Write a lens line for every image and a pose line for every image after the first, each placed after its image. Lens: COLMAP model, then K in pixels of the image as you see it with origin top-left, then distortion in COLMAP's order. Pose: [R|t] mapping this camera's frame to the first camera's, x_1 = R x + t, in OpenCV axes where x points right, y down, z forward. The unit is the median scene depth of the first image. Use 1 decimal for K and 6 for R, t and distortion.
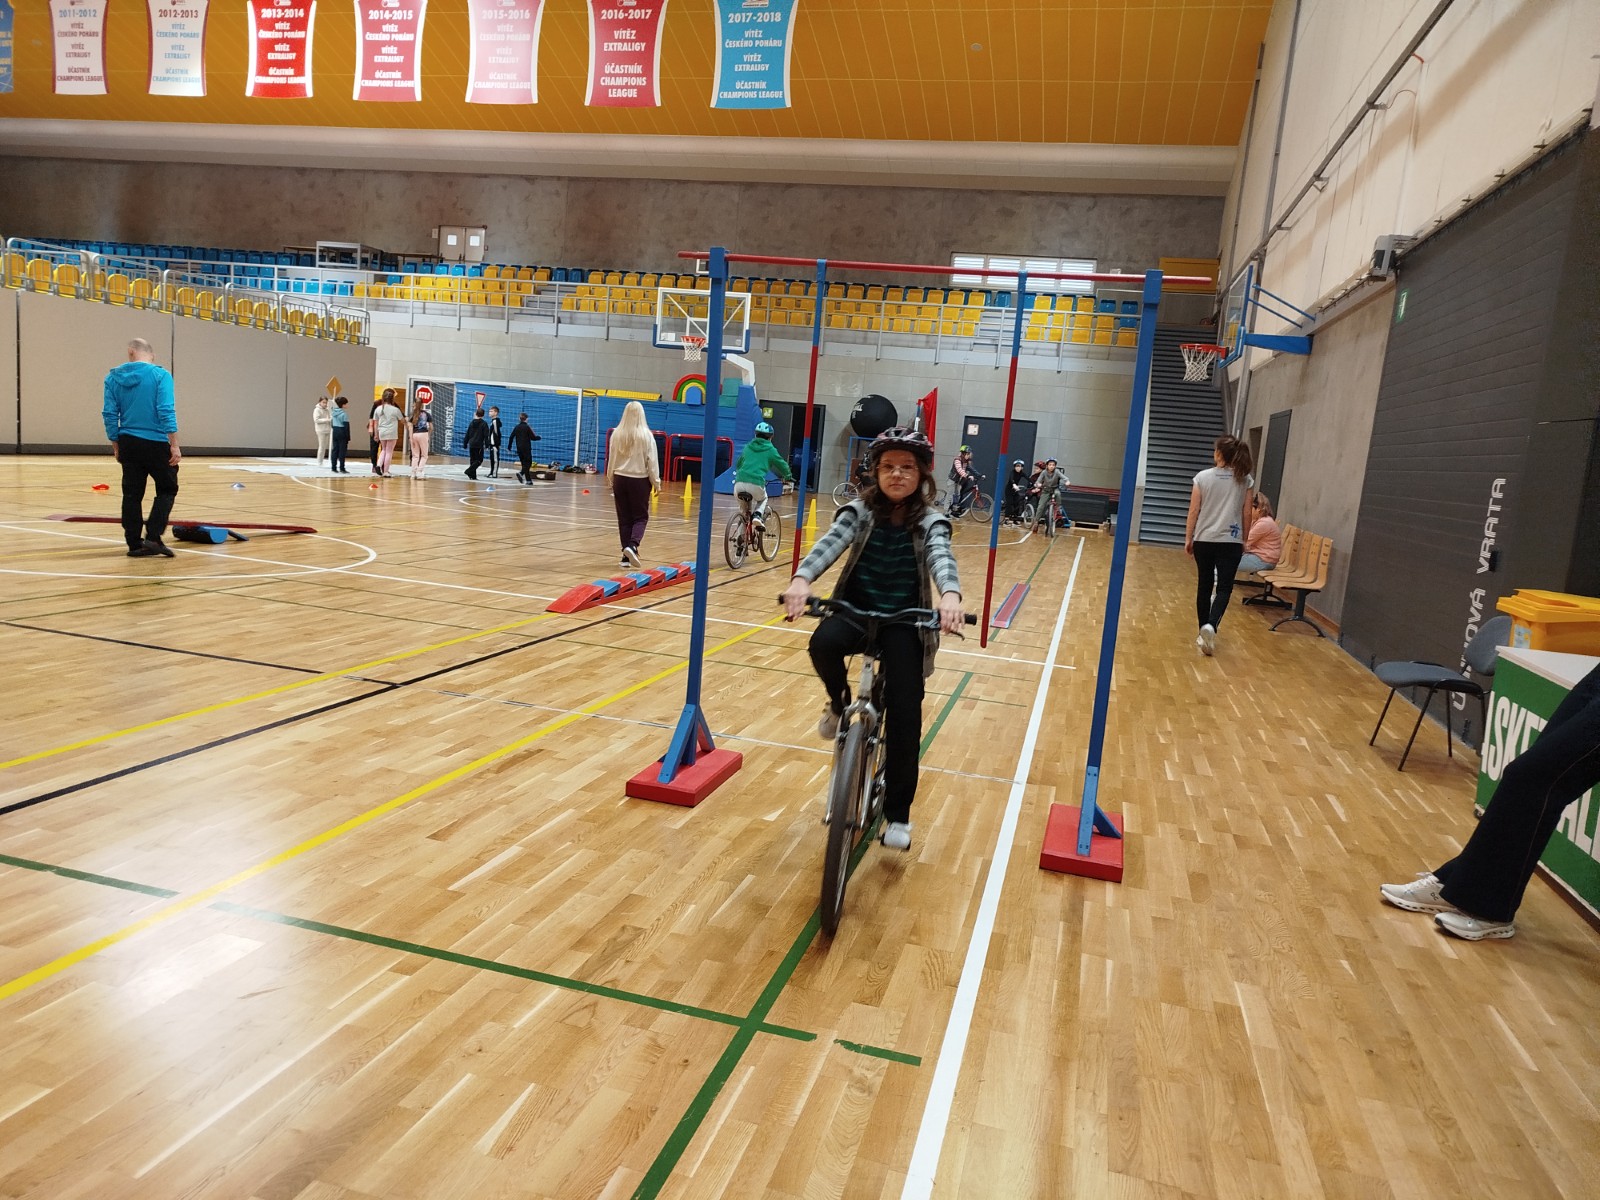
lens RADIAL K [[1110.8, 0, 796.0], [0, 1110.8, 607.1], [0, 0, 1]] dist [0.001255, 0.007152]
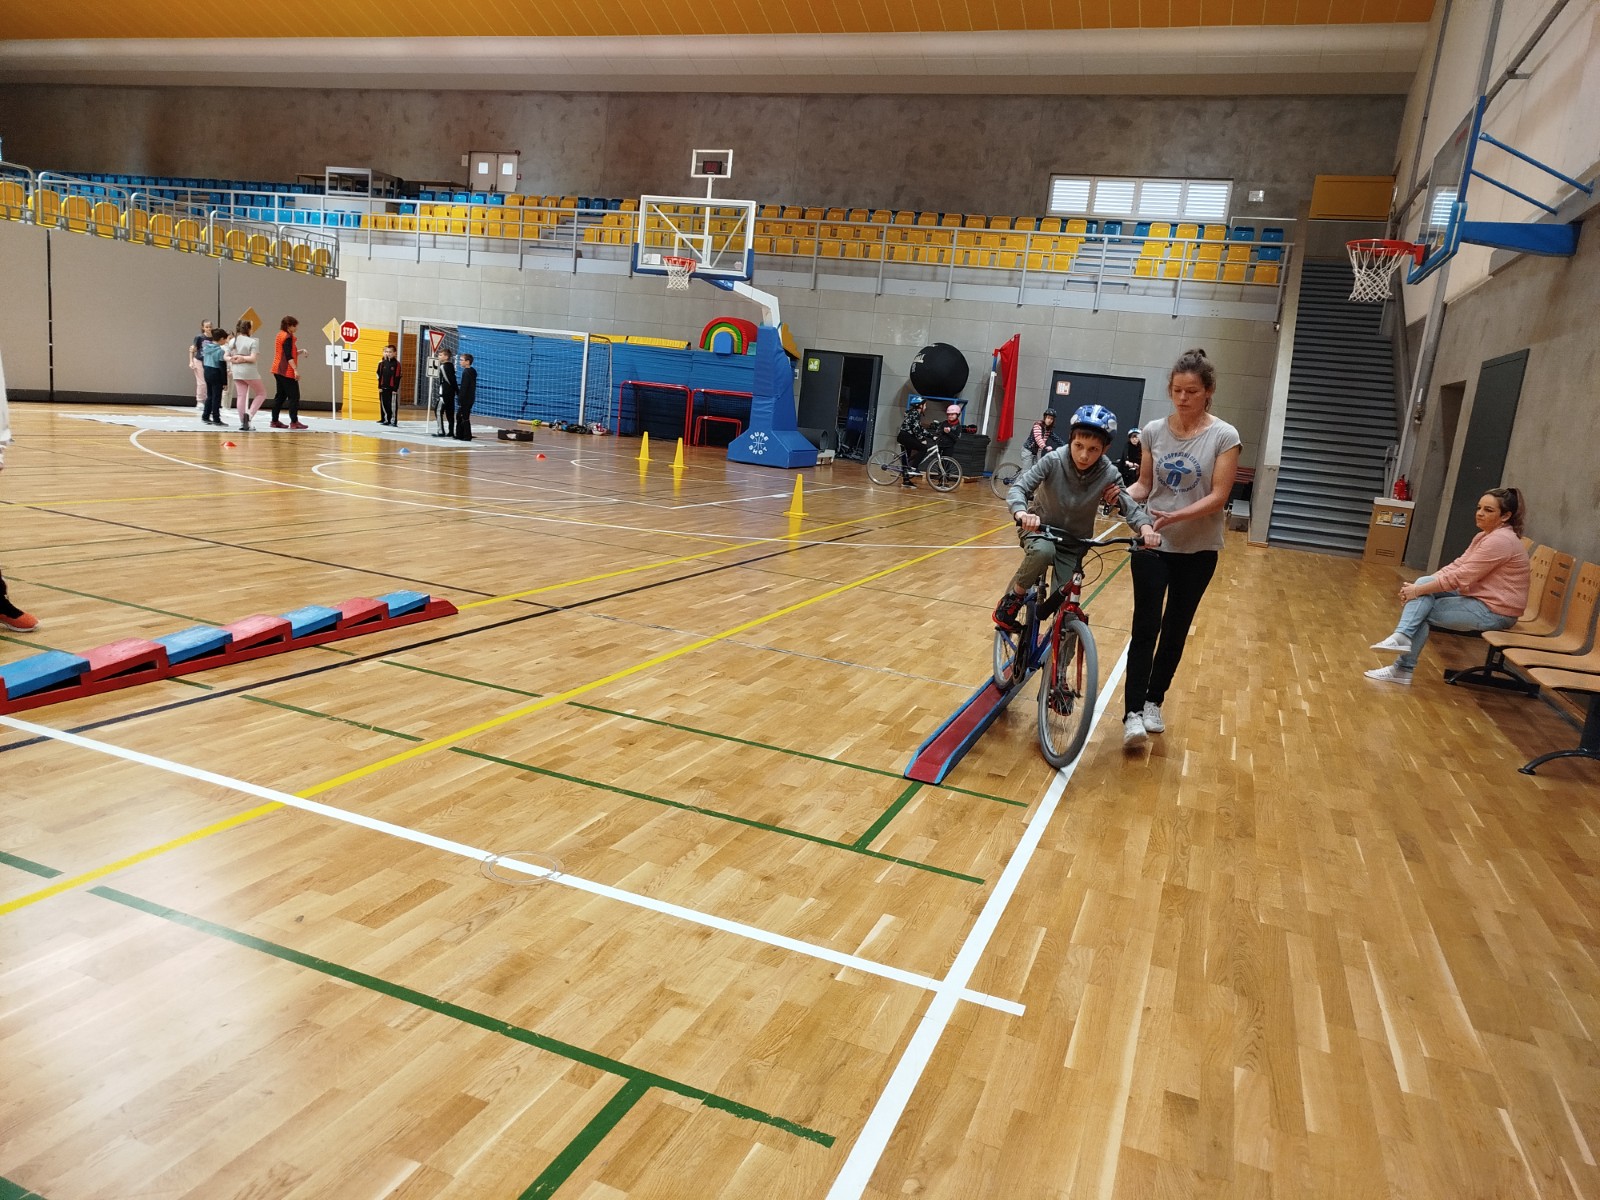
lens RADIAL K [[1115.9, 0, 792.5], [0, 1115.9, 600.8], [0, 0, 1]] dist [0.005806, 0.007733]
pose [[0.993706, 0.034641, -0.106530, 0.053123], [-0.032069, 0.999154, 0.025757, -0.019590], [0.107332, -0.022179, 0.993976, 0.162138]]
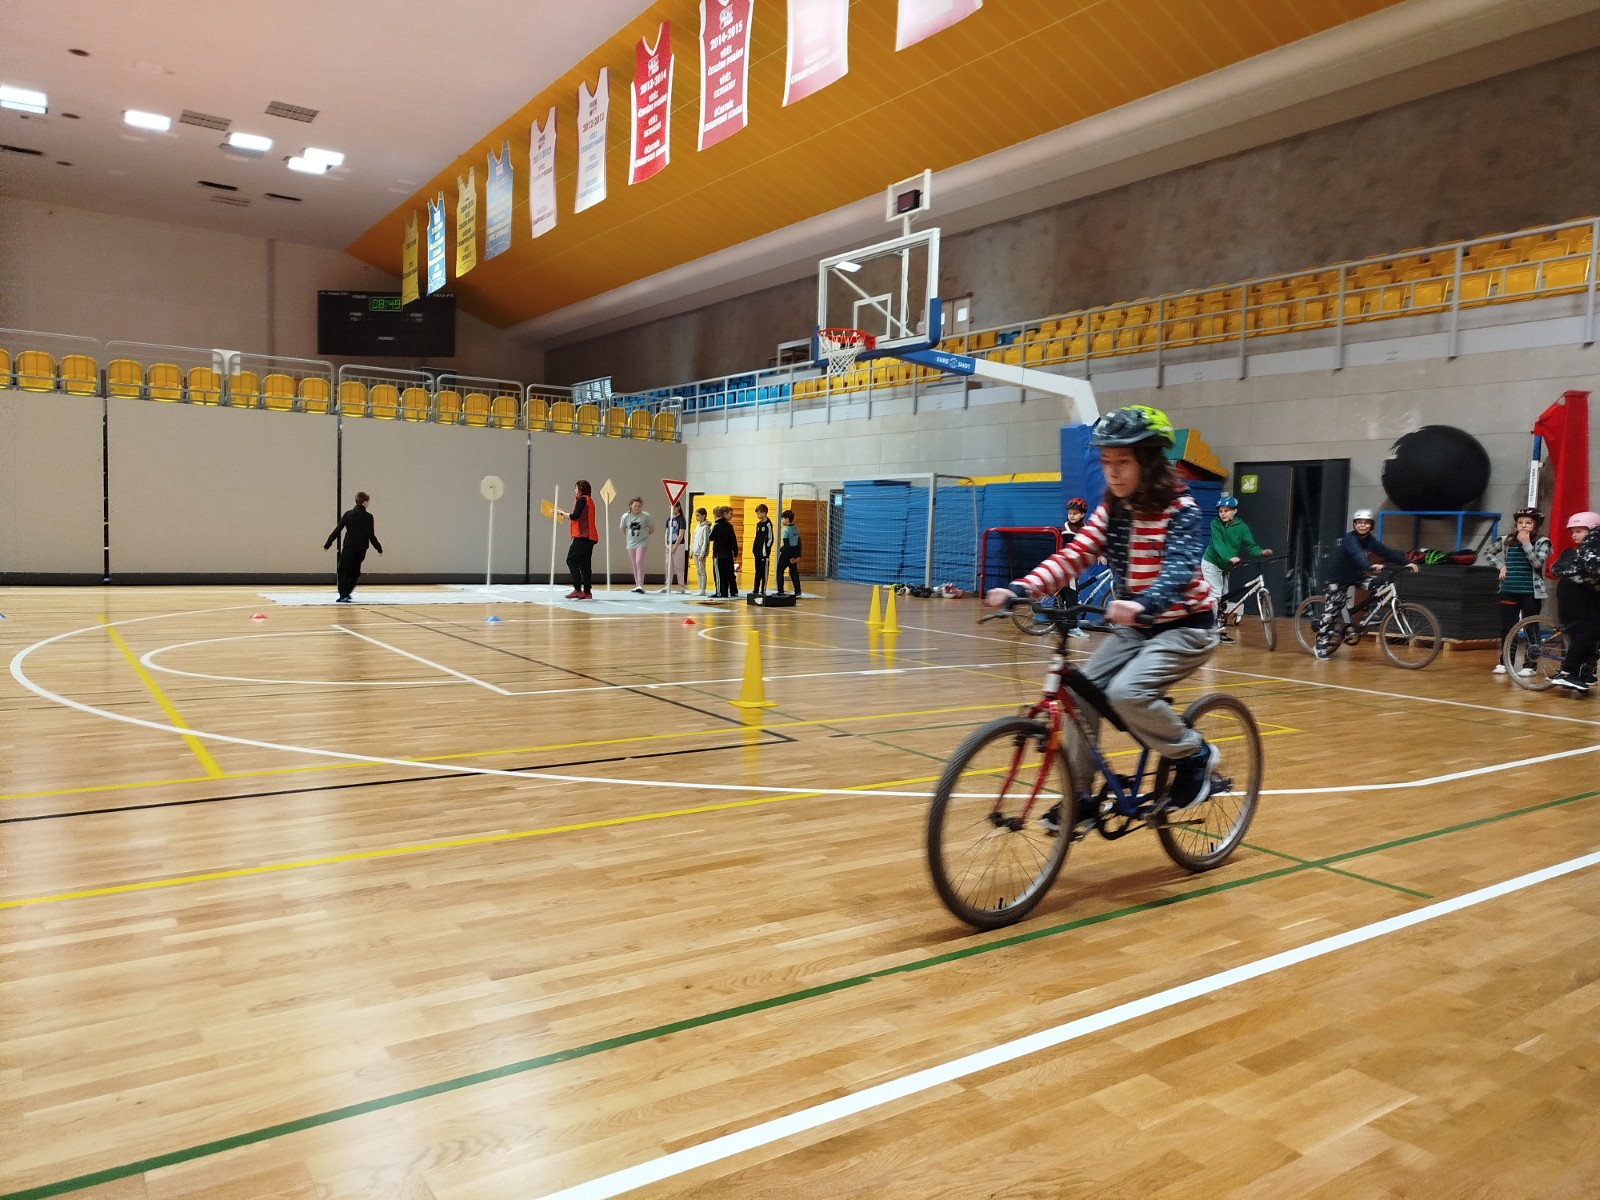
lens RADIAL K [[1115.9, 0, 801.5], [0, 1115.9, 598.7], [0, 0, 1]] dist [0.005806, 0.007733]
pose [[0.764033, -0.023634, -0.644744, 0.165622], [-0.061486, 0.992113, -0.109228, -0.039879], [0.642241, 0.123097, 0.756554, 0.421733]]
